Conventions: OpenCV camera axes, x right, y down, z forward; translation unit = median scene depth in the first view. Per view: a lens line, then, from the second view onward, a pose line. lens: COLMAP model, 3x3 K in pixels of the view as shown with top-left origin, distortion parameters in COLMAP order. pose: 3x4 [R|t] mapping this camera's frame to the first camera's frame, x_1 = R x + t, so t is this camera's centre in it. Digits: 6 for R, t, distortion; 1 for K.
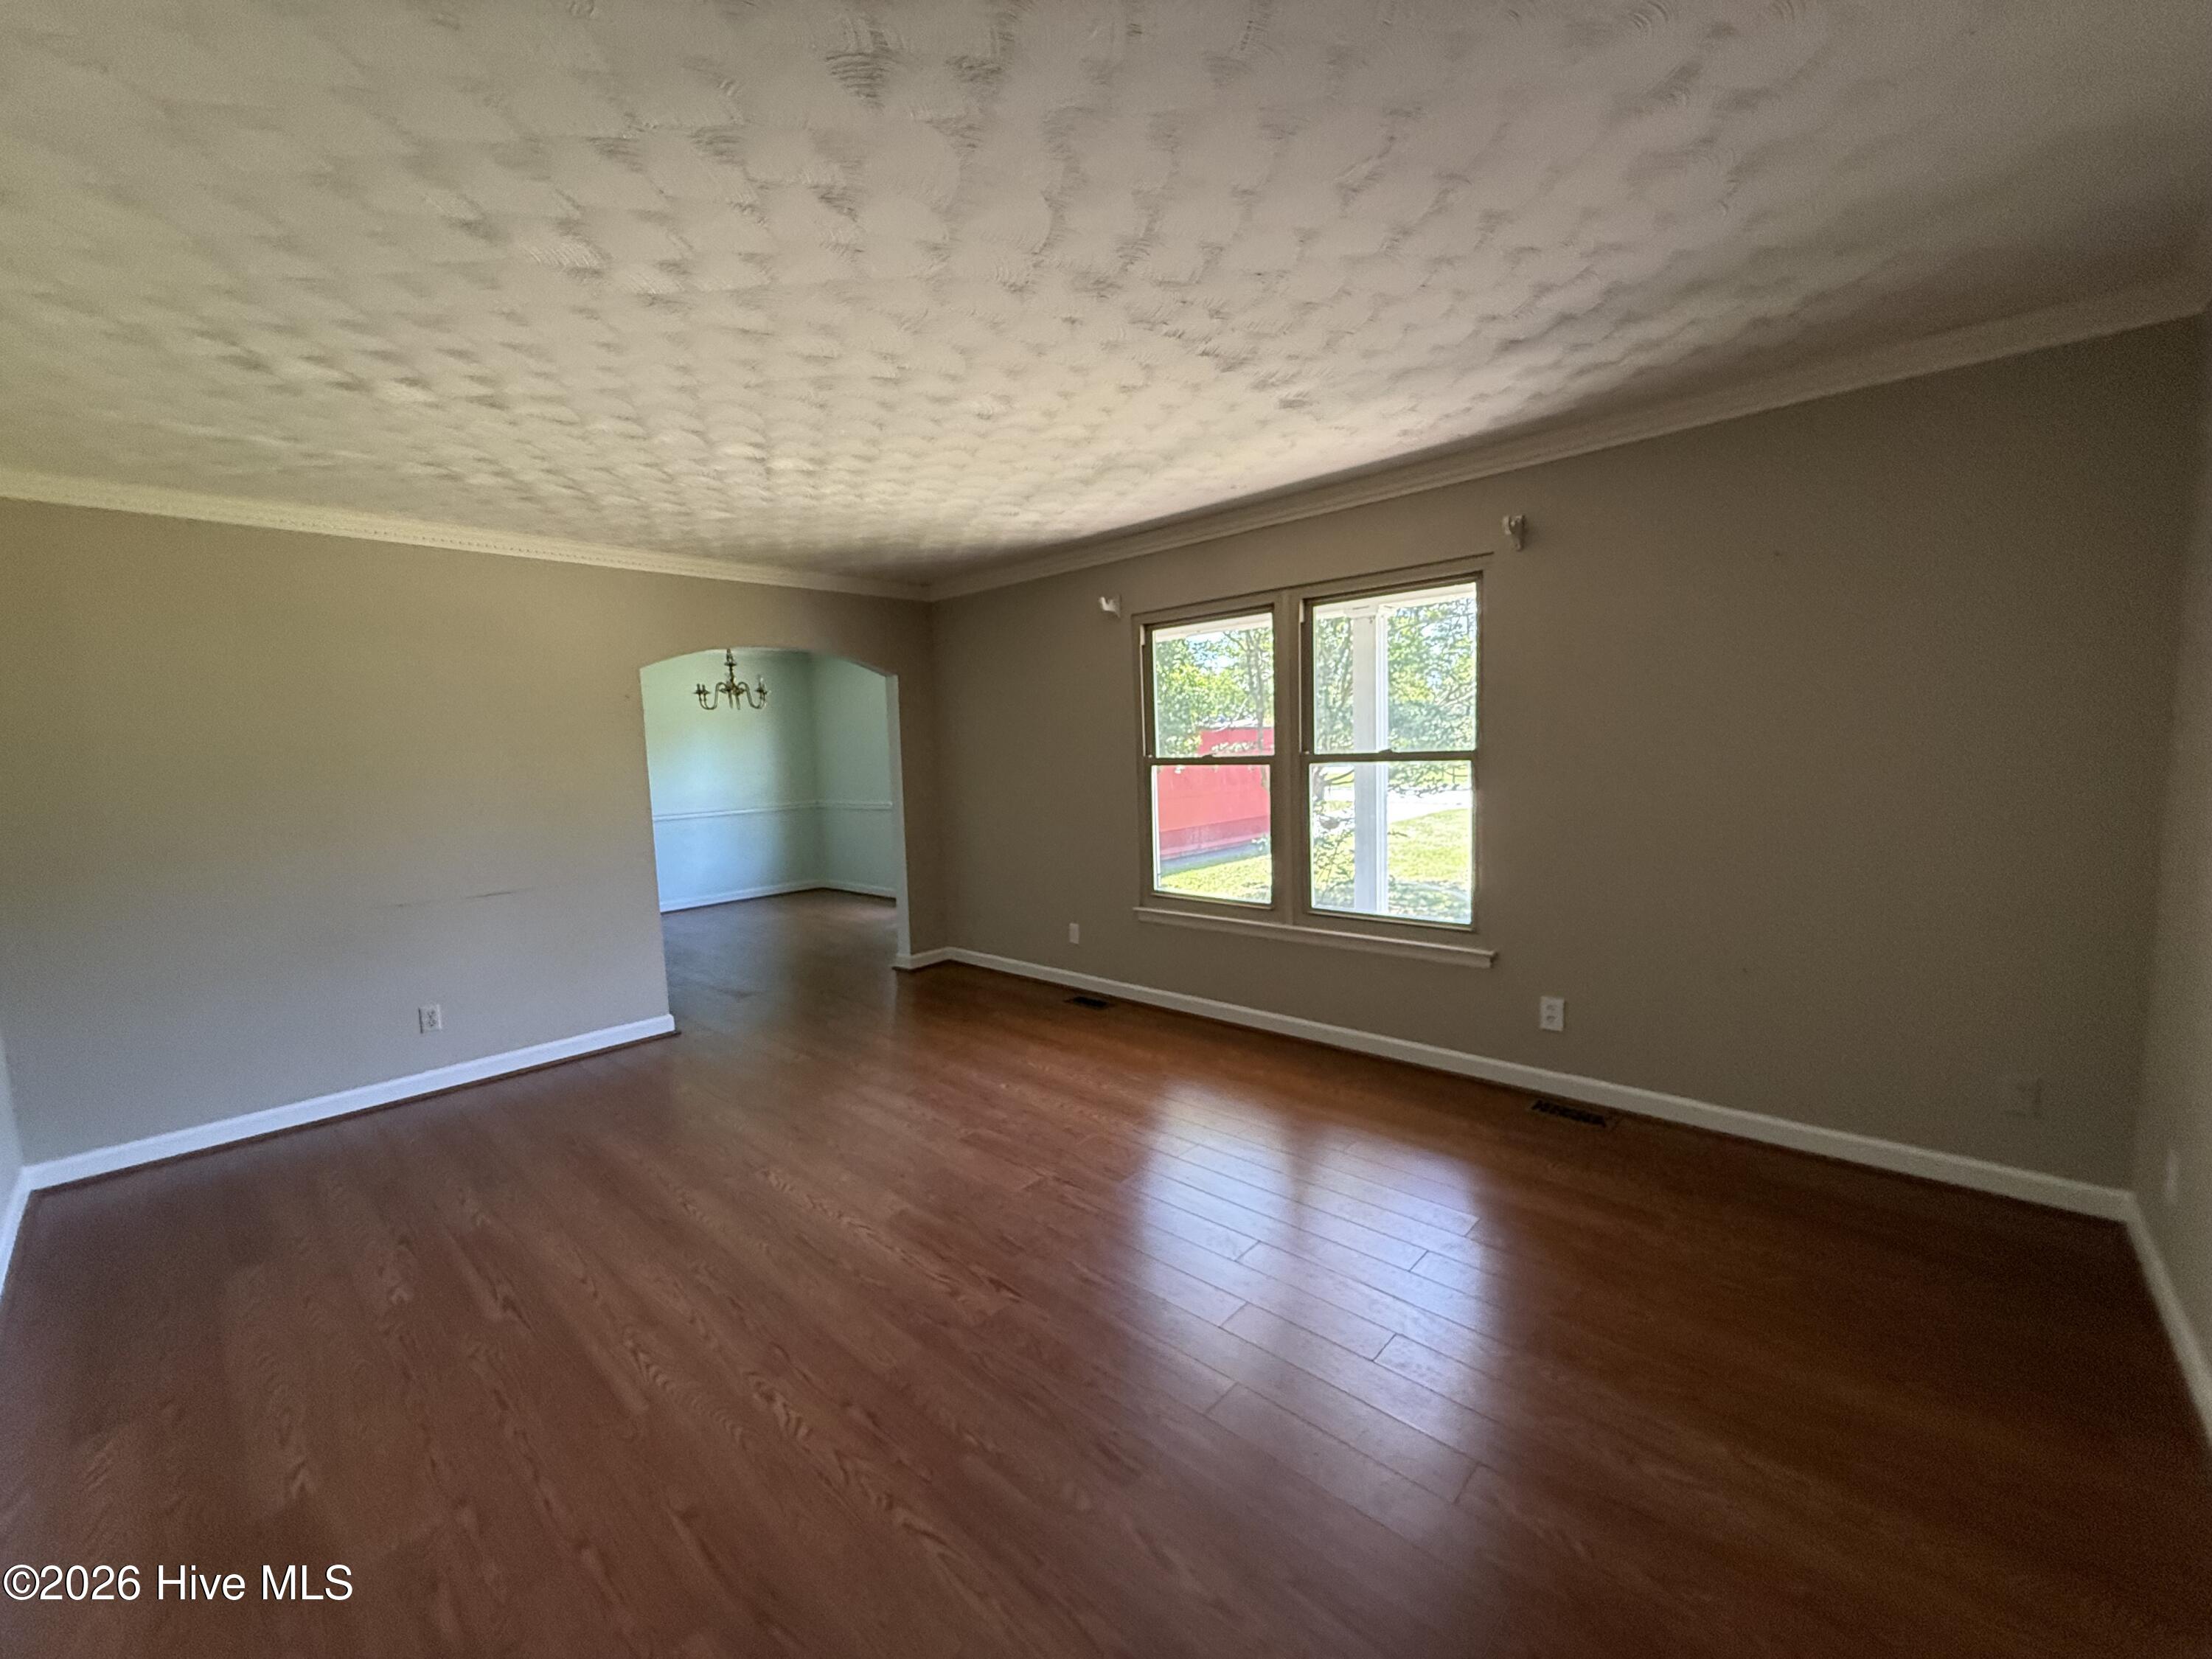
lens RADIAL K [[885.7, 0, 1099.0], [0, 885.7, 829.8], [0, 0, 1]] dist [0.000216, 0.000068]
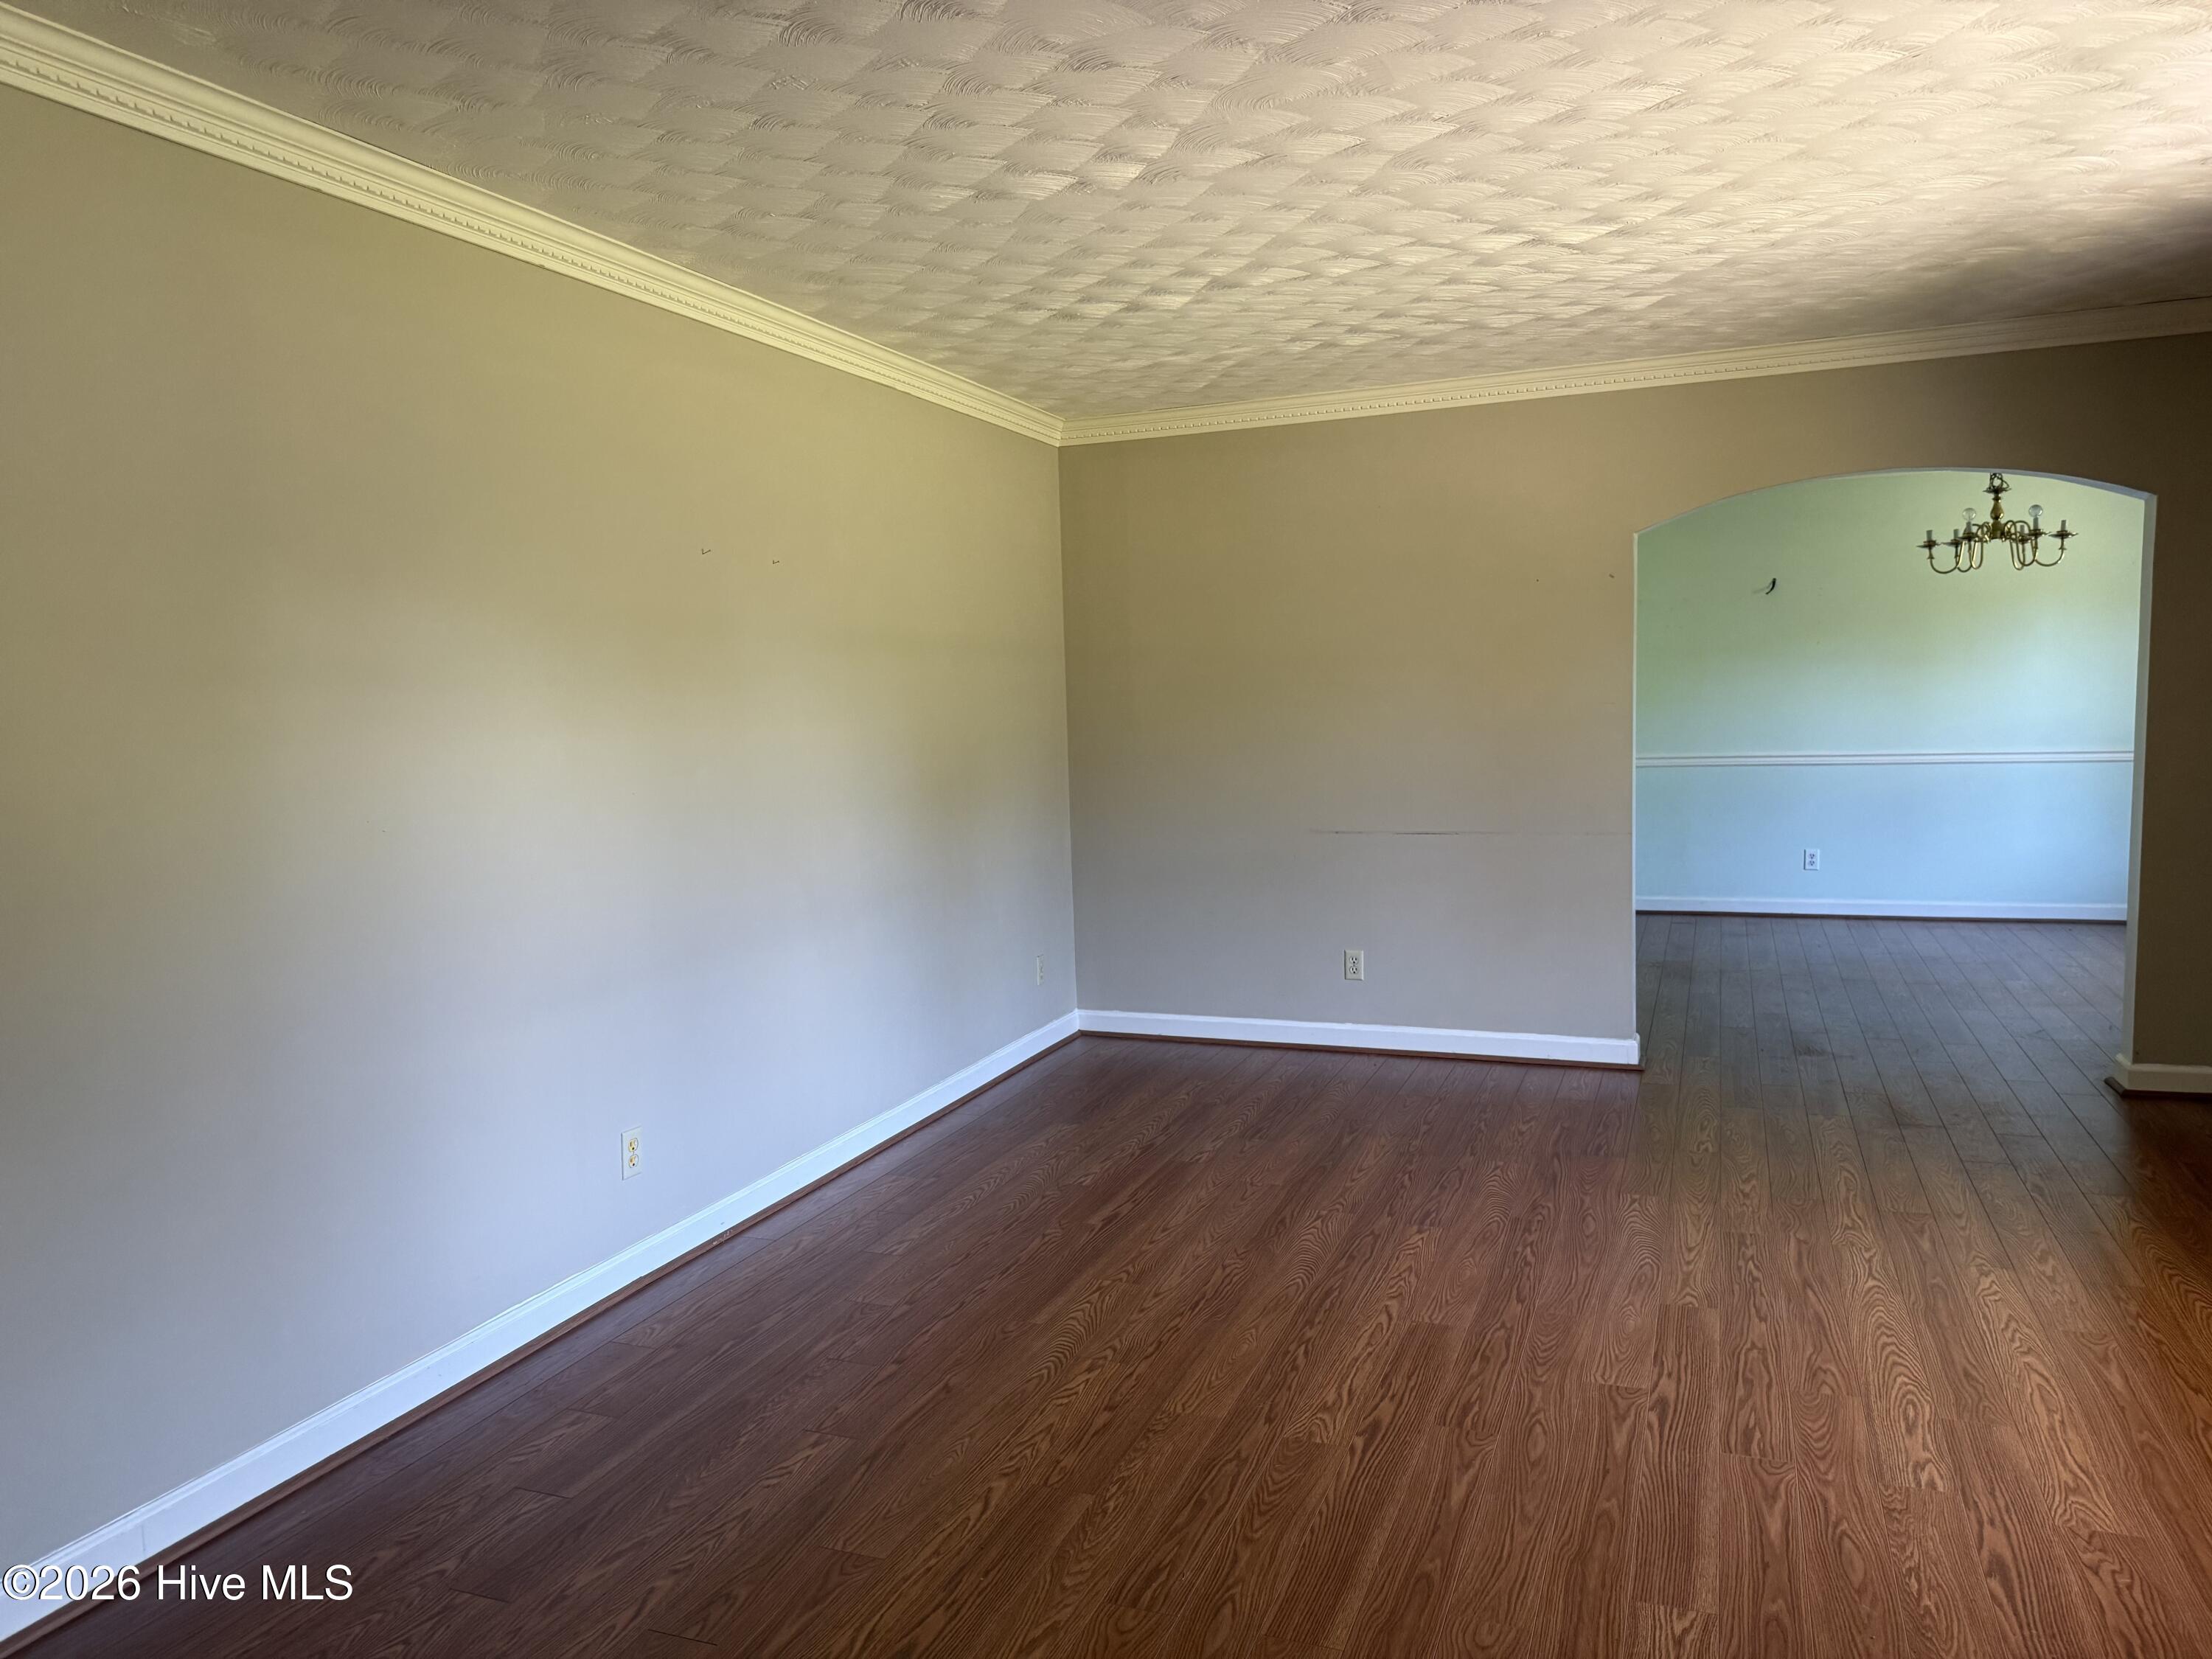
lens RADIAL K [[1558.3, 0, 1102.3], [0, 1558.3, 838.0], [0, 0, 1]] dist [0.116910, -0.155887]
pose [[0.367228, 0.112416, -0.923313, 0.802766], [-0.073119, 0.993087, 0.091829, -0.048358], [0.927253, 0.033790, 0.372909, 0.272042]]
